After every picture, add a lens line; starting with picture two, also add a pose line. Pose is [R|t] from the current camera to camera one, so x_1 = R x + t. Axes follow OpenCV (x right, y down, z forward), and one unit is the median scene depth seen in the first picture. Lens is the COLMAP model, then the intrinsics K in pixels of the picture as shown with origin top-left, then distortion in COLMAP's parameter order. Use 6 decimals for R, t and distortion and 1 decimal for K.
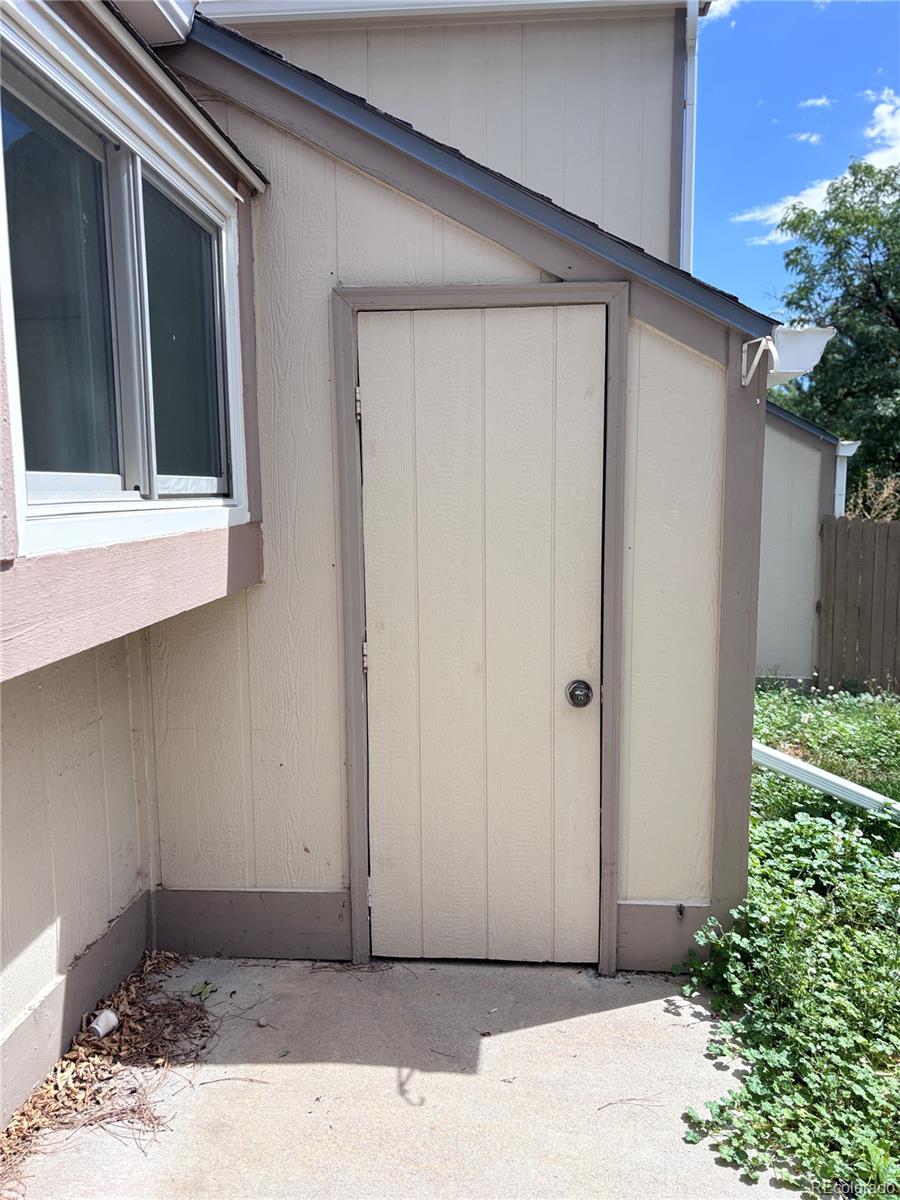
lens RADIAL K [[906.5, 0, 451.8], [0, 906.5, 600.2], [0, 0, 1]] dist [0.037684, -0.039983]
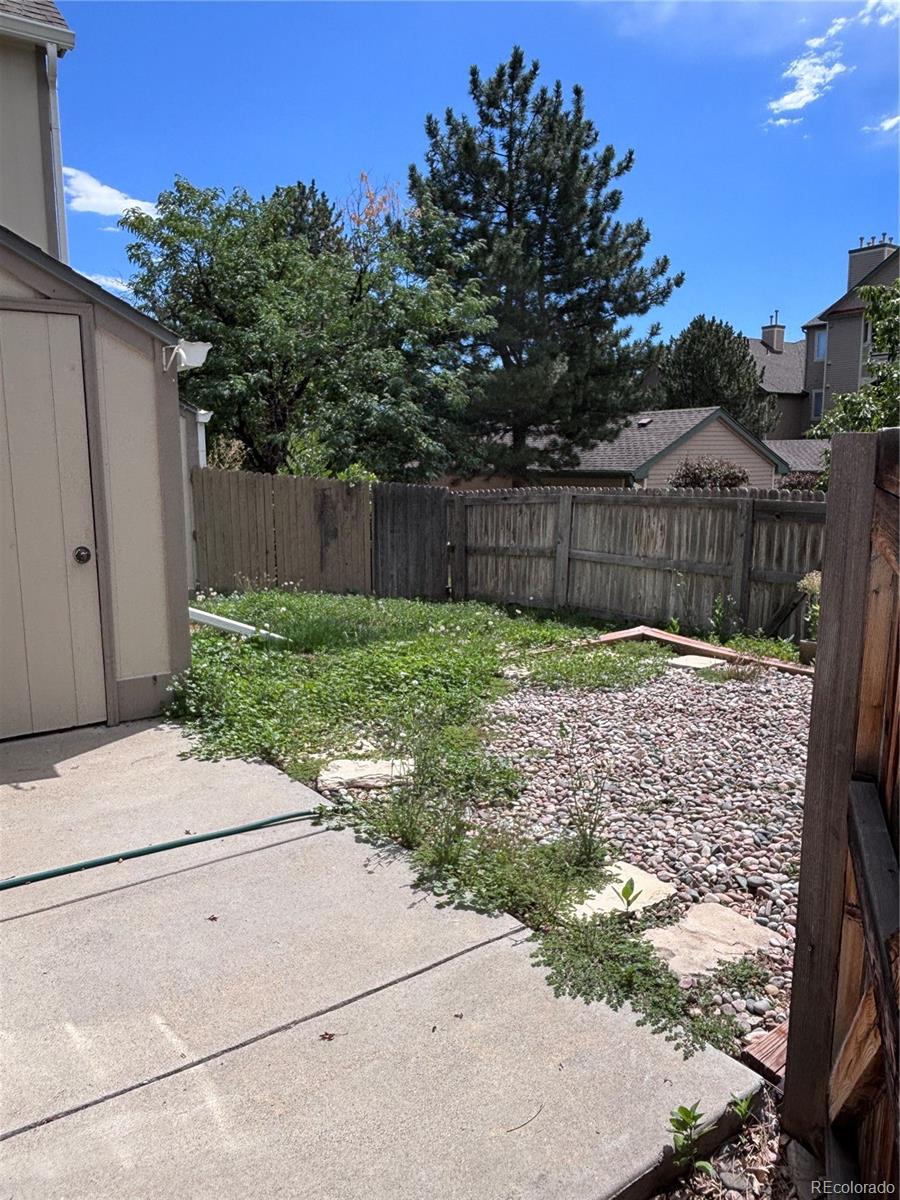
lens RADIAL K [[871.6, 0, 454.6], [0, 871.6, 601.3], [0, 0, 1]] dist [0.009268, -0.003044]
pose [[0.766353, -0.098962, 0.634751, -0.332566], [0.074643, 0.995088, 0.065023, 0.127455], [-0.638068, -0.002450, 0.769976, -0.600921]]
